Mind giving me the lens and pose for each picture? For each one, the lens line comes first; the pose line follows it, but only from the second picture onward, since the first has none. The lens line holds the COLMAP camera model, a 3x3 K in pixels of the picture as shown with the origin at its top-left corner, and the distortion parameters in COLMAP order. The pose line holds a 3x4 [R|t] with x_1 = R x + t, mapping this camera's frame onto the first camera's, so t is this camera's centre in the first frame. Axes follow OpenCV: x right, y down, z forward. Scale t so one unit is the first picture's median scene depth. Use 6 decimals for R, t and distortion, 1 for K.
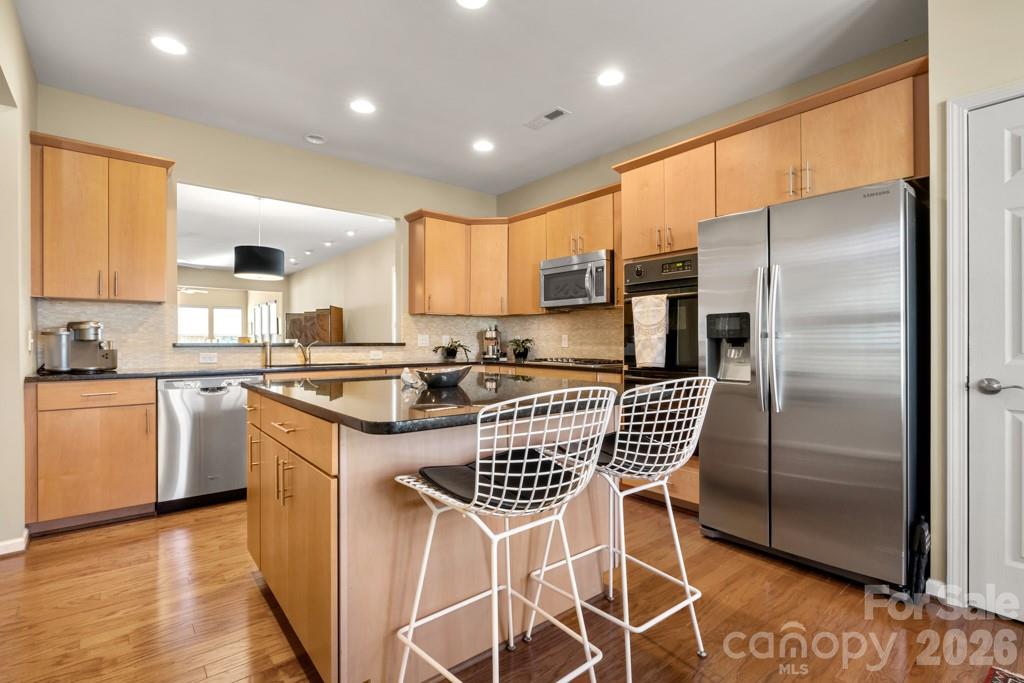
lens RADIAL K [[476.5, 0, 509.7], [0, 476.5, 343.9], [0, 0, 1]] dist [-0.015236, -0.000198]
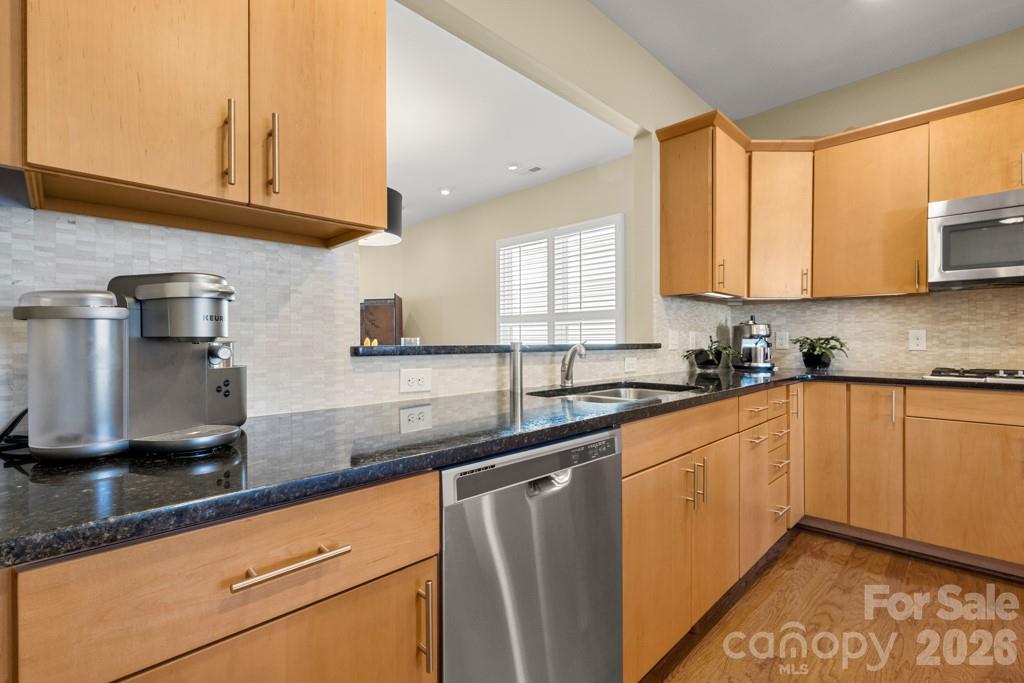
lens RADIAL K [[463.6, 0, 507.1], [0, 463.6, 337.9], [0, 0, 1]] dist [-0.001153, 0.000428]
pose [[0.996221, -0.001997, 0.086835, -0.497023], [0.003118, 0.999914, -0.012771, -0.002844], [-0.086802, 0.012993, 0.996141, 0.479042]]
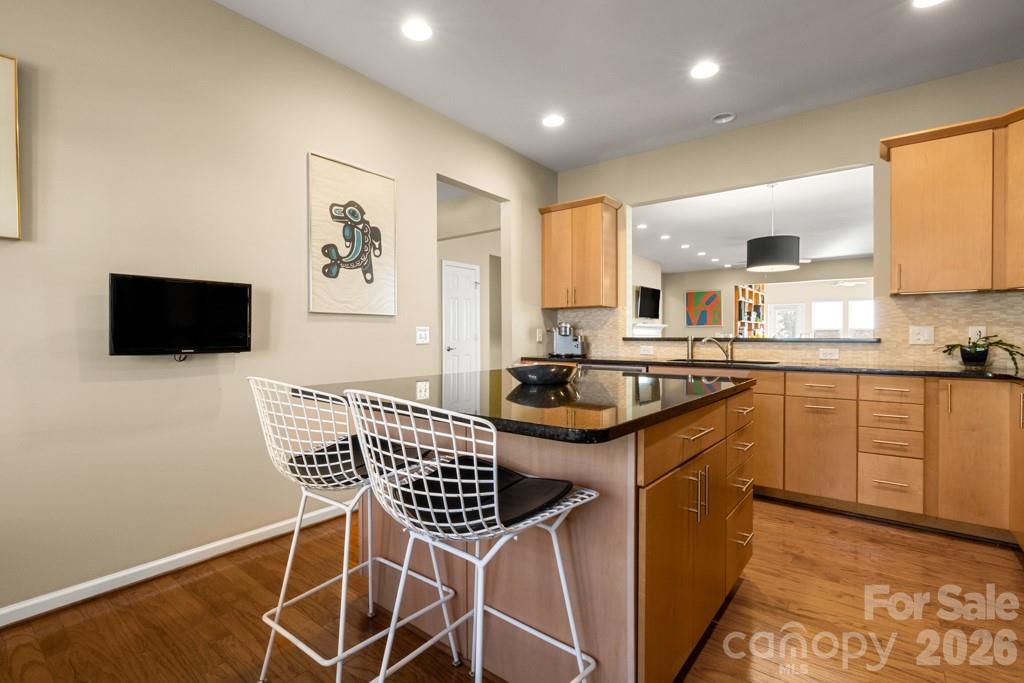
lens RADIAL K [[476.5, 0, 504.2], [0, 476.5, 338.6], [0, 0, 1]] dist [-0.015236, -0.000198]
pose [[0.197151, 0.007804, -0.980342, 0.372409], [-0.005539, 0.999961, 0.006847, -0.004276], [0.980357, 0.004080, 0.197187, 0.356918]]
